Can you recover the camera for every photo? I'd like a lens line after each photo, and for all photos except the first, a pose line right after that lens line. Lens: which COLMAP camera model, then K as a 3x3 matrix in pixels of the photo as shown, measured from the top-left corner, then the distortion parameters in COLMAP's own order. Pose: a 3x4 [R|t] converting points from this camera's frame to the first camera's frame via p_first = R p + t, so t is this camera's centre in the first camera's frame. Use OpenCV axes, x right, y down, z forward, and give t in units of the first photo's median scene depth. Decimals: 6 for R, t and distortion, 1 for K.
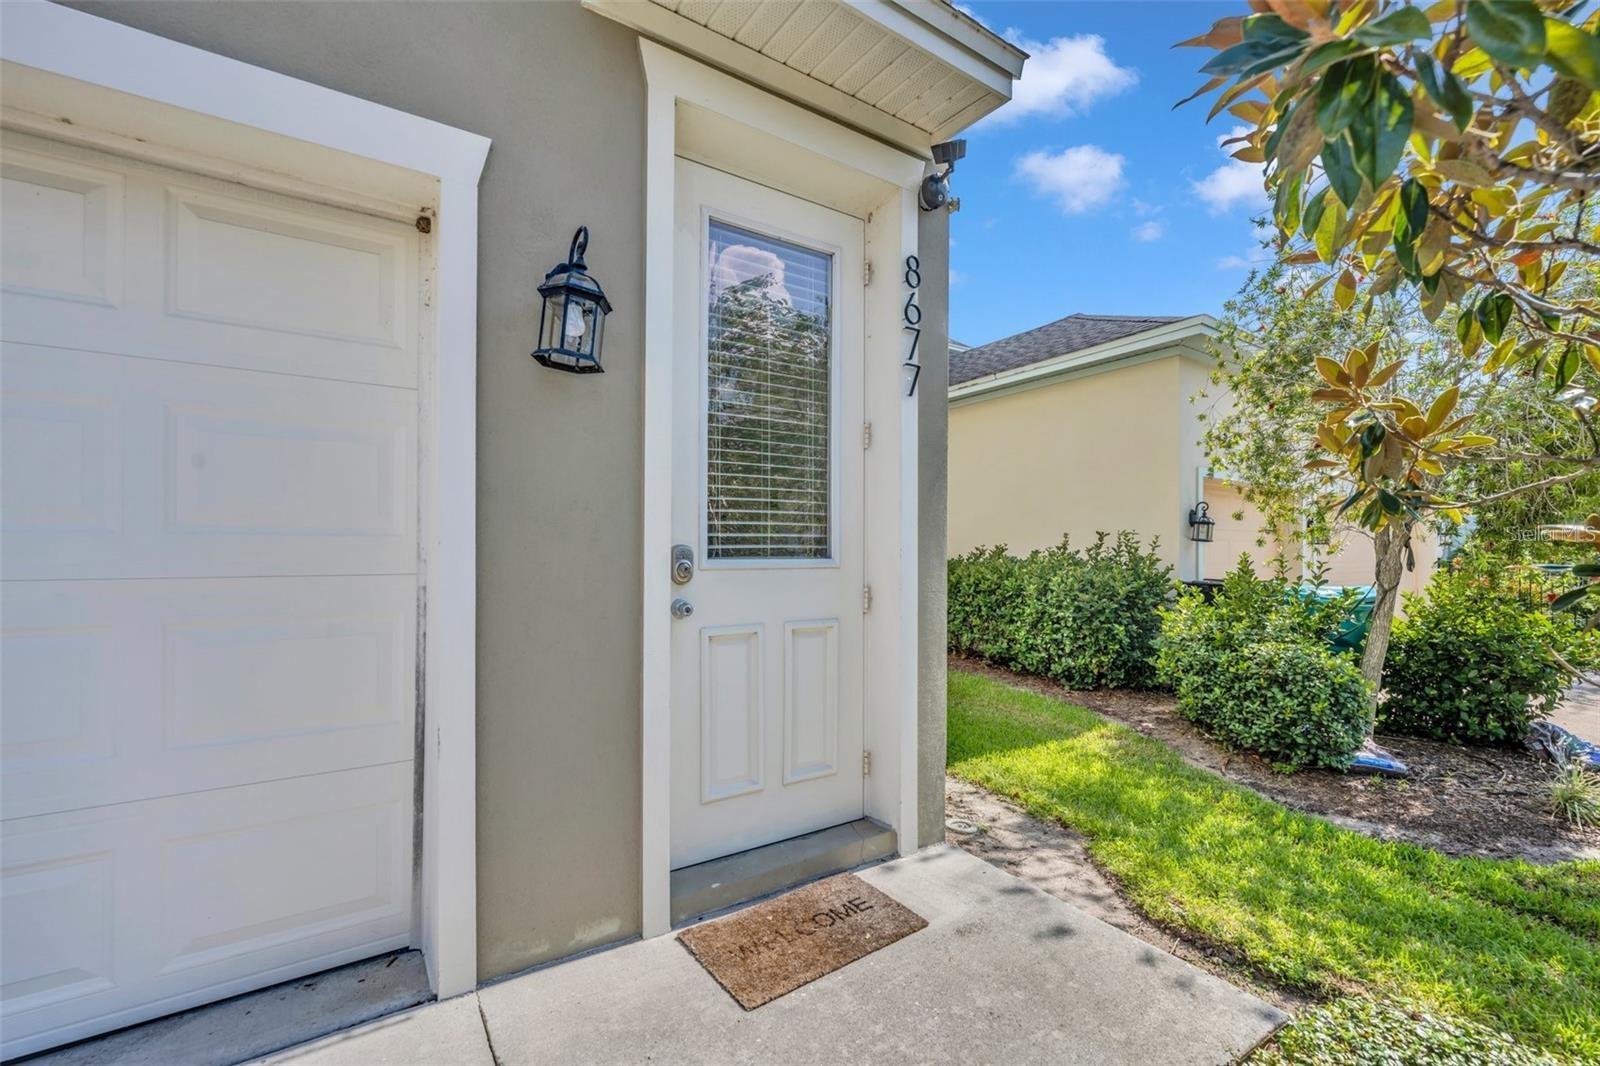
lens RADIAL K [[637.1, 0, 802.6], [0, 637.1, 534.6], [0, 0, 1]] dist [-0.000629, -0.000146]
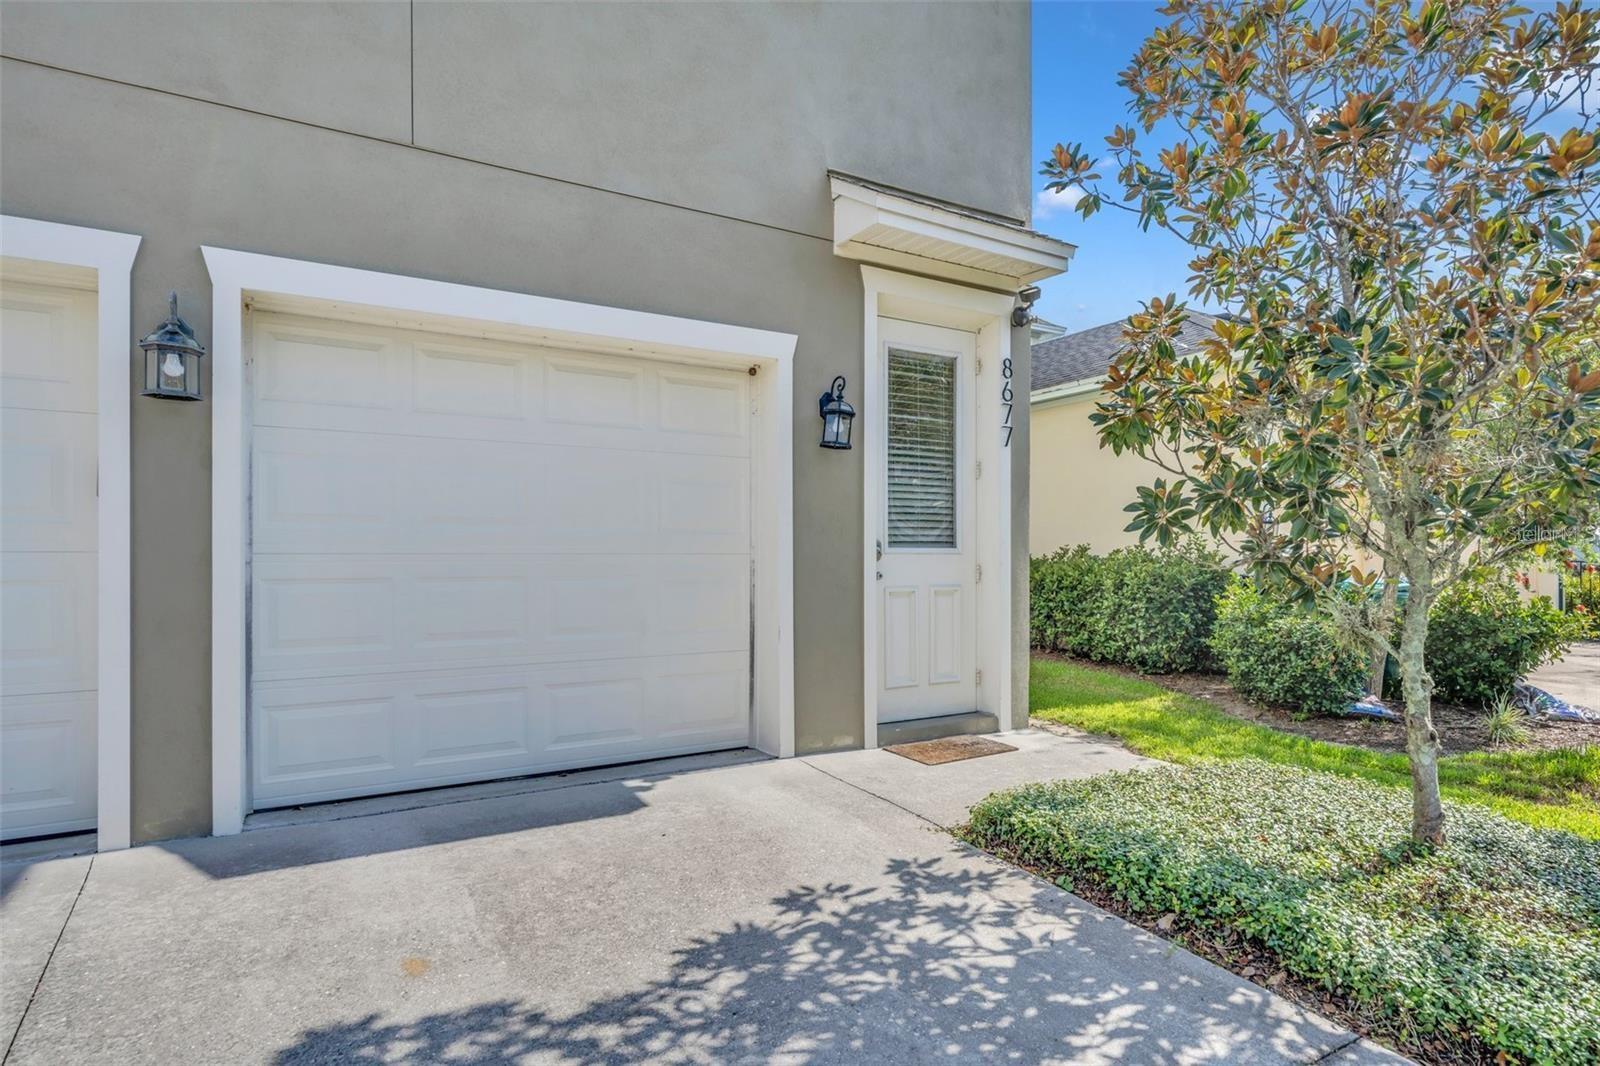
lens RADIAL K [[835.1, 0, 806.4], [0, 835.1, 552.1], [0, 0, 1]] dist [0.000334, 0.000064]
pose [[0.999043, -0.004873, -0.043476, -0.151790], [0.005587, 0.999851, 0.016316, 0.007194], [0.043390, -0.016543, 0.998921, -0.703853]]
